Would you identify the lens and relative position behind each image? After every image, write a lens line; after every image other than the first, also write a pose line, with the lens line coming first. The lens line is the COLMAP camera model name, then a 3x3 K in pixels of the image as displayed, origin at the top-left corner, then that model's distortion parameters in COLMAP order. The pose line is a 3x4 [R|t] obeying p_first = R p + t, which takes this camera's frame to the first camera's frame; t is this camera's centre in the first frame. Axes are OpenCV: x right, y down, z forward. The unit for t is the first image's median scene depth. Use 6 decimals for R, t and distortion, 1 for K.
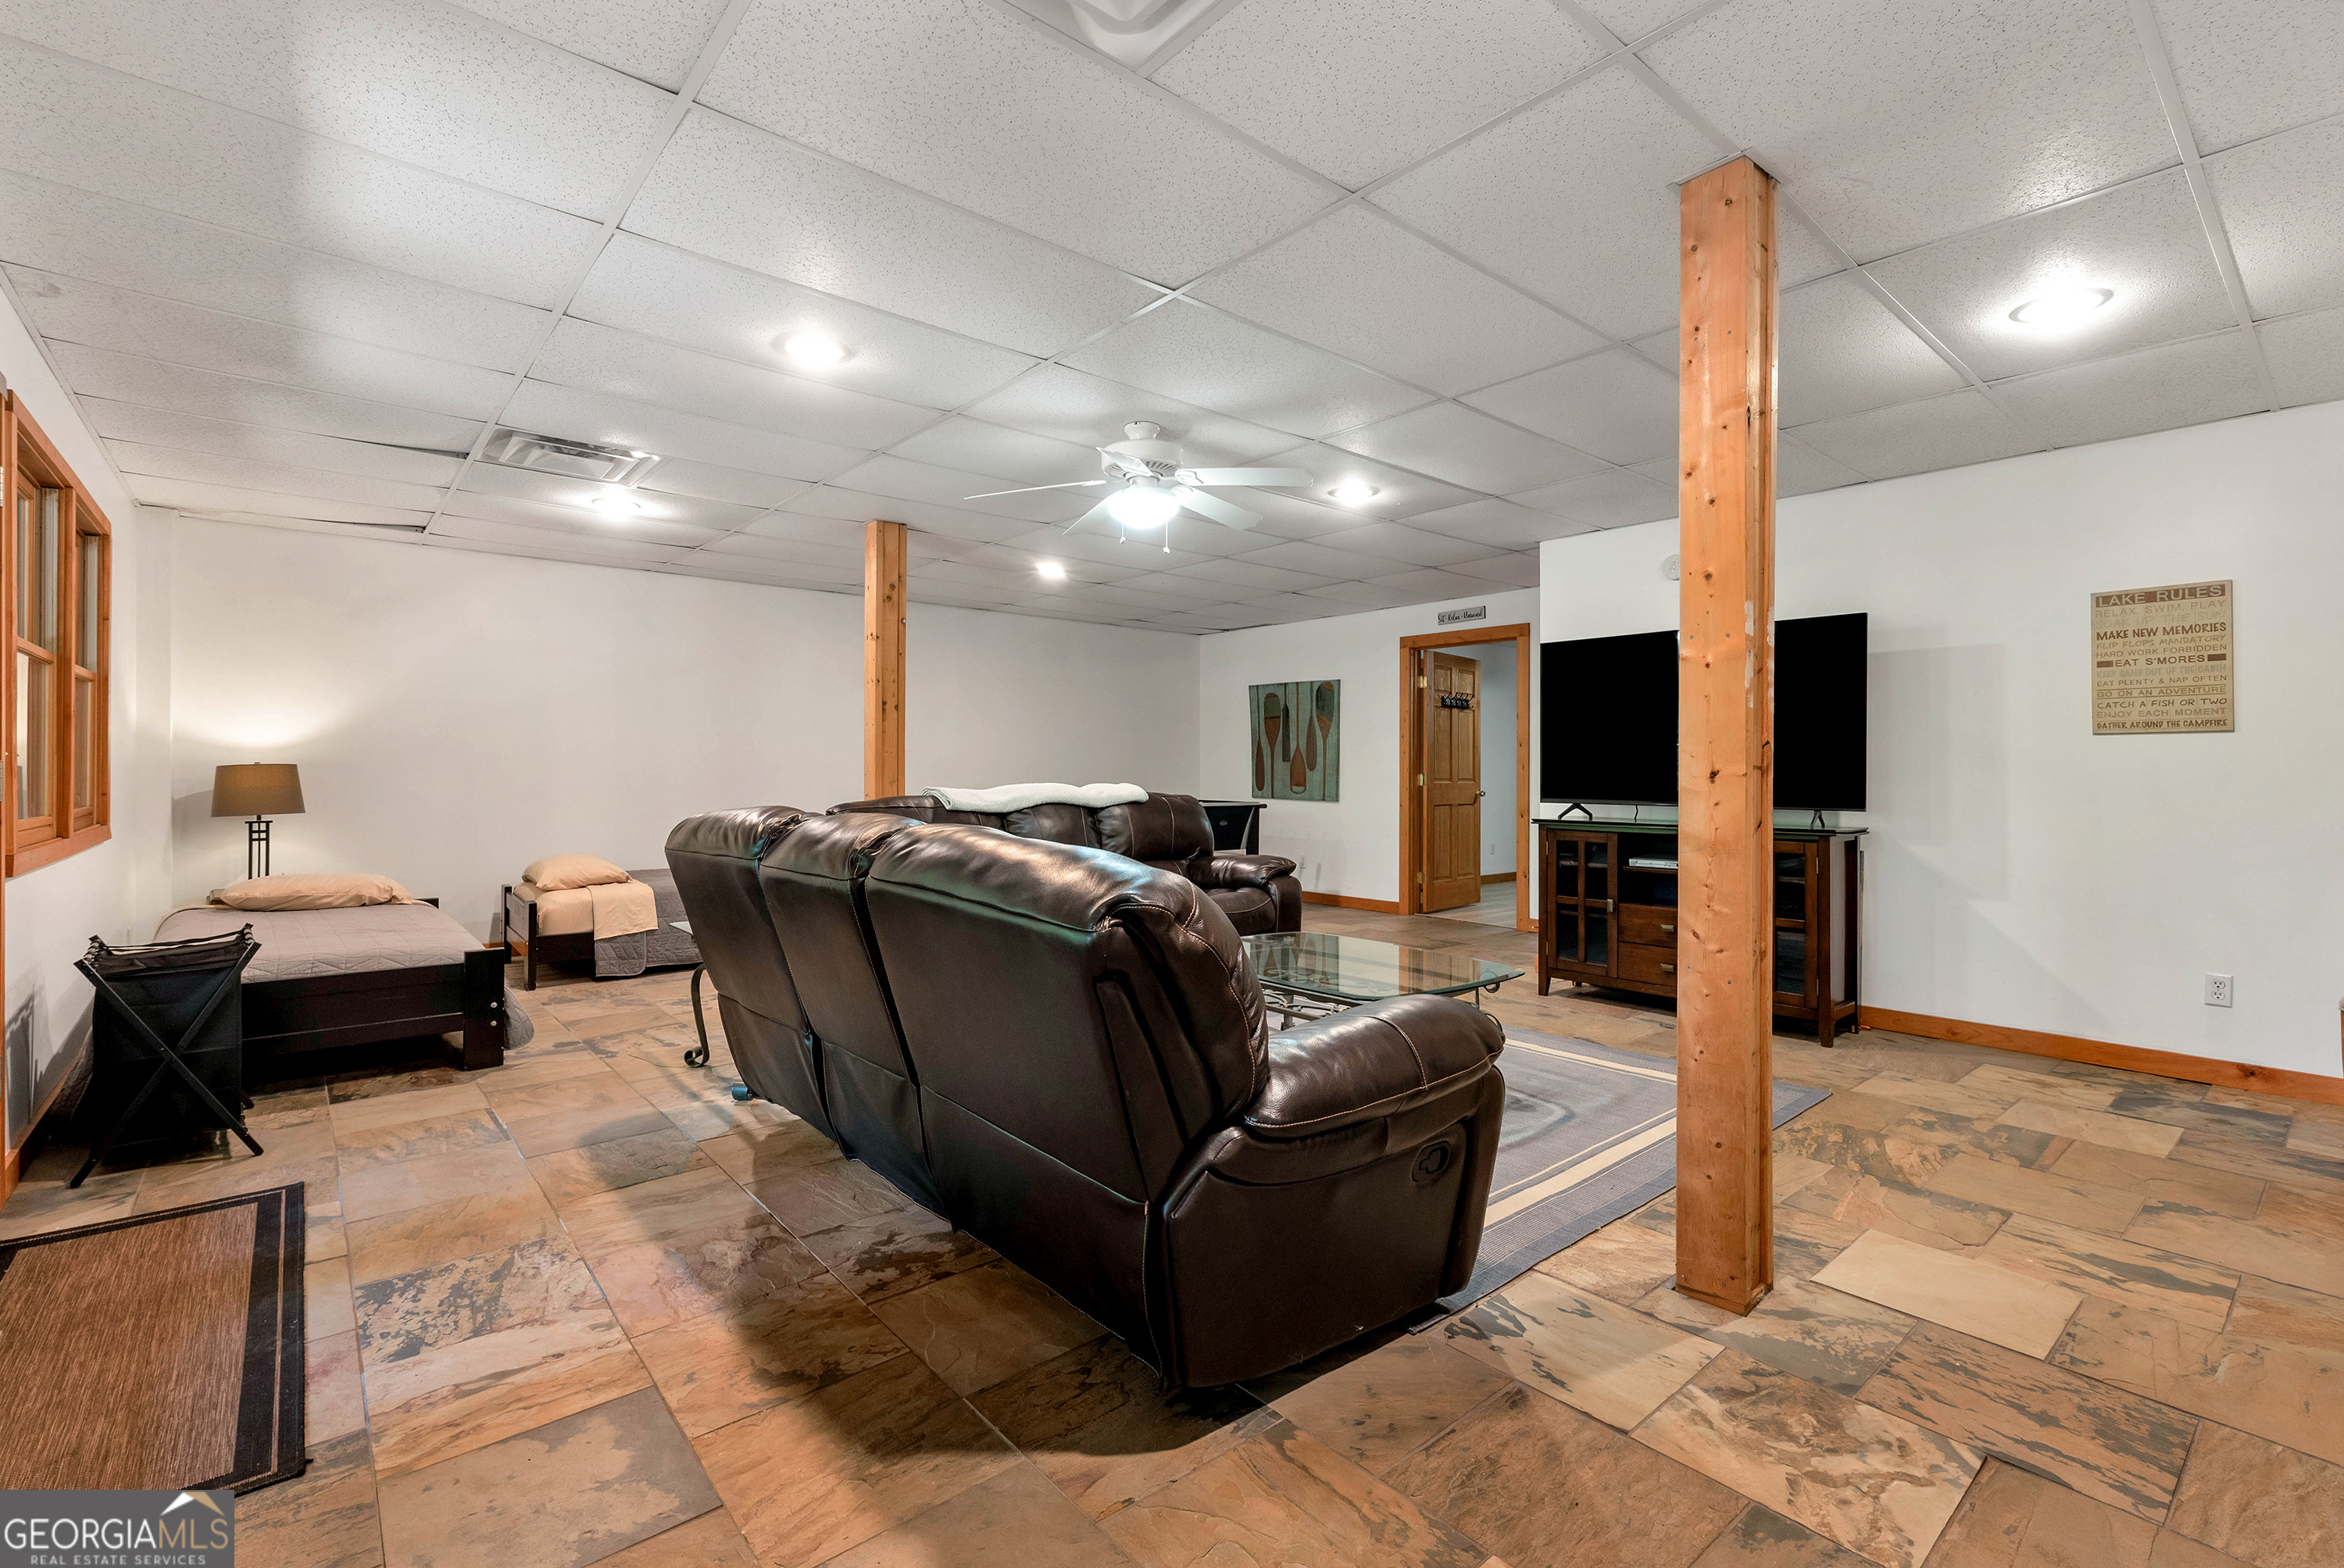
lens RADIAL K [[1039.0, 0, 1165.8], [0, 1039.0, 777.0], [0, 0, 1]] dist [0.003254, -0.000369]
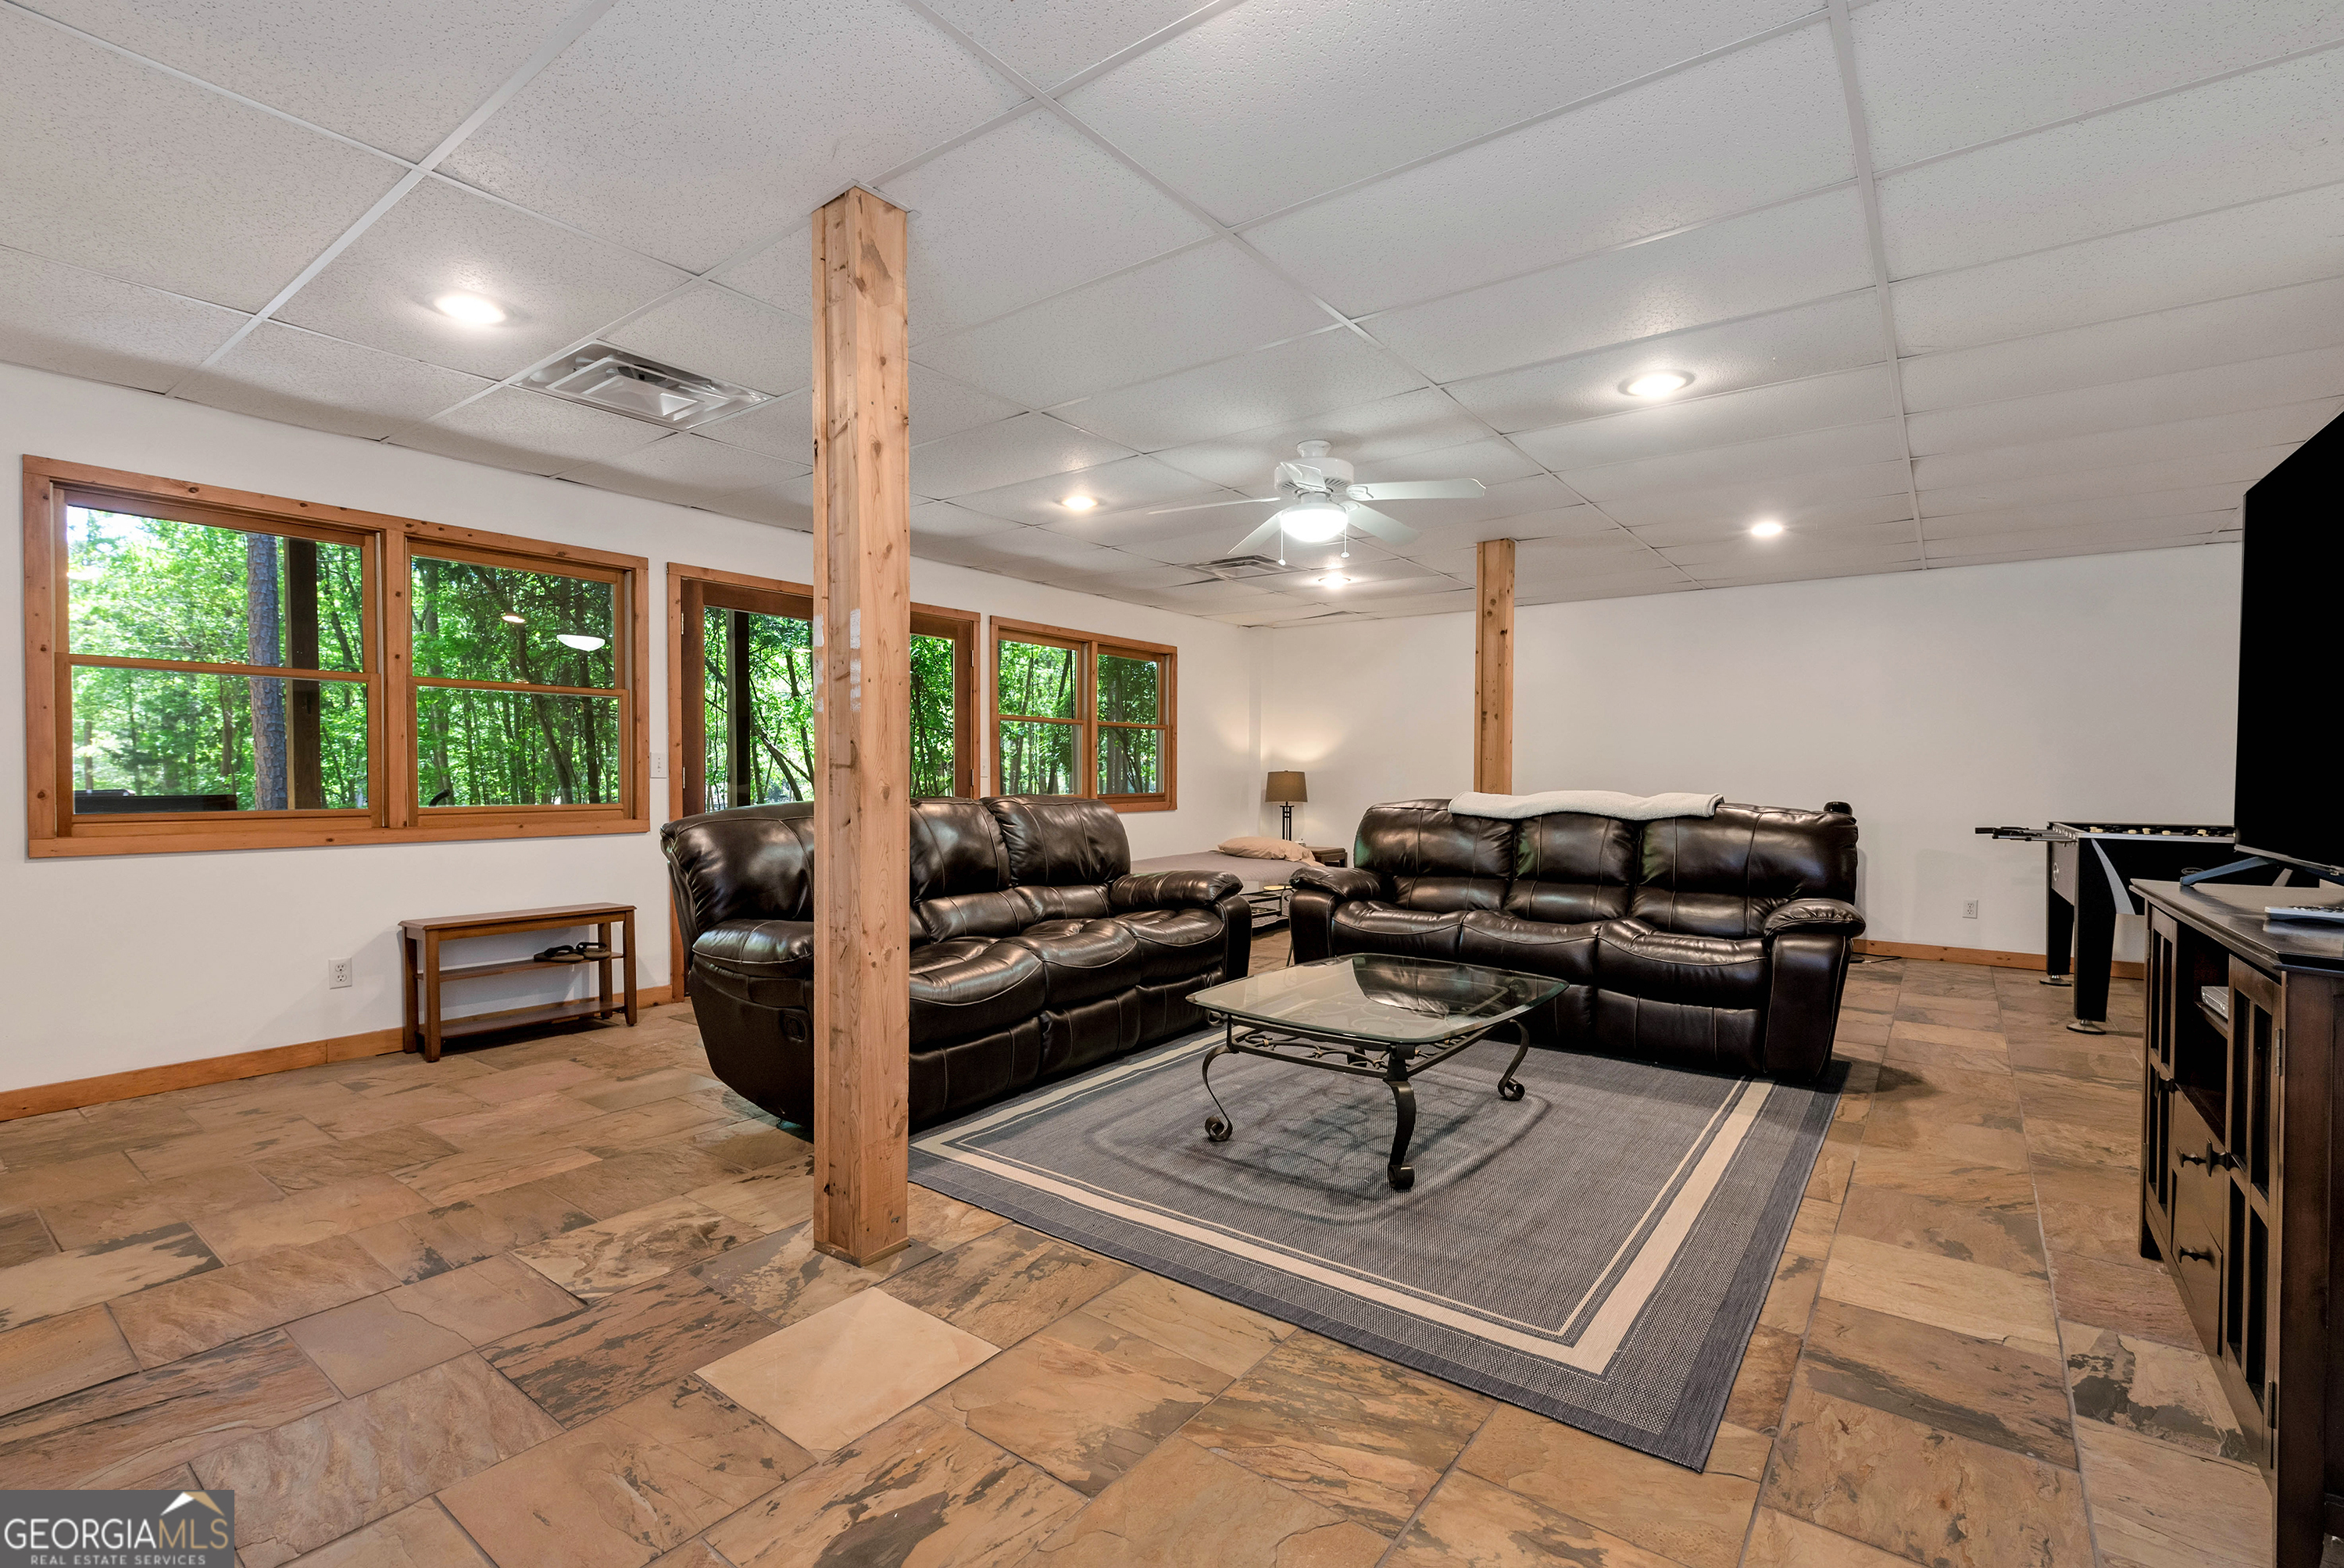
lens RADIAL K [[1039.0, 0, 1171.3], [0, 1039.0, 780.1], [0, 0, 1]] dist [0.003254, -0.000369]
pose [[0.222684, 0.003914, -0.974883, 1.532925], [-0.012302, 0.999924, 0.001204, 0.002558], [0.974813, 0.011725, 0.222715, 0.986807]]
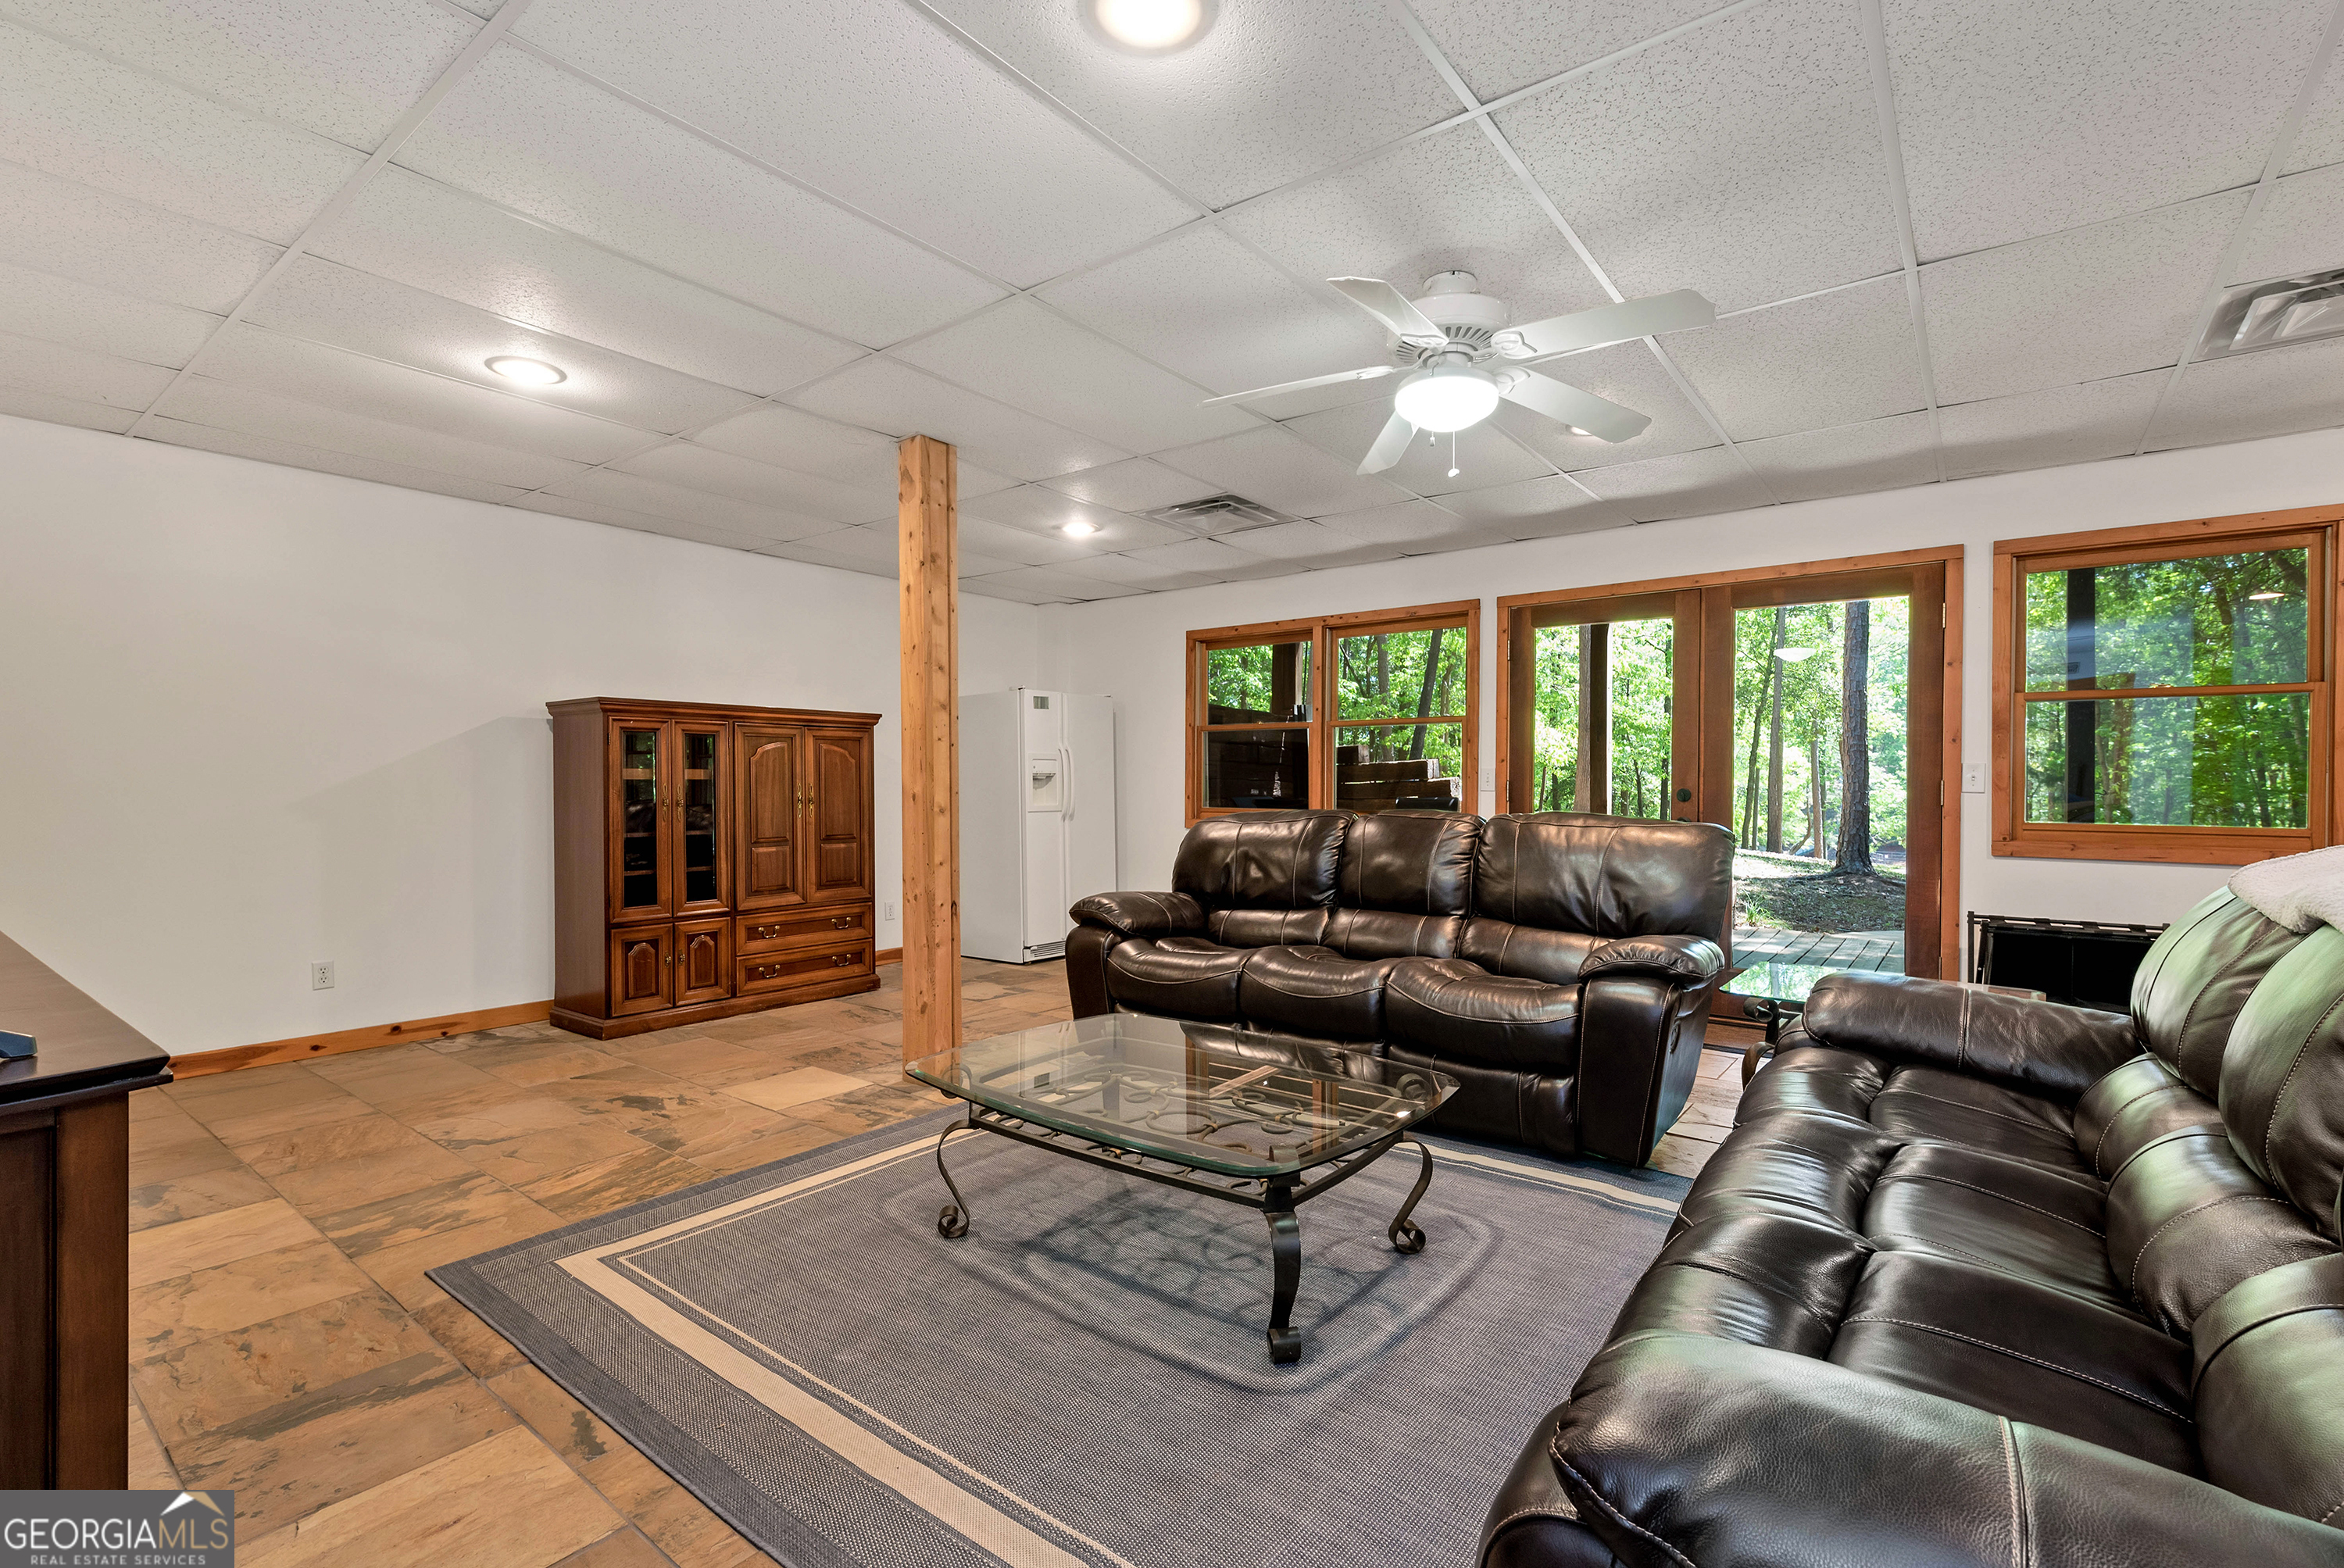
lens RADIAL K [[1039.0, 0, 1177.8], [0, 1039.0, 790.0], [0, 0, 1]] dist [0.003254, -0.000369]
pose [[-0.976572, -0.003367, -0.215165, 0.473086], [-0.006391, 0.999890, 0.013362, -0.016126], [0.215097, 0.014424, -0.976486, 2.572753]]
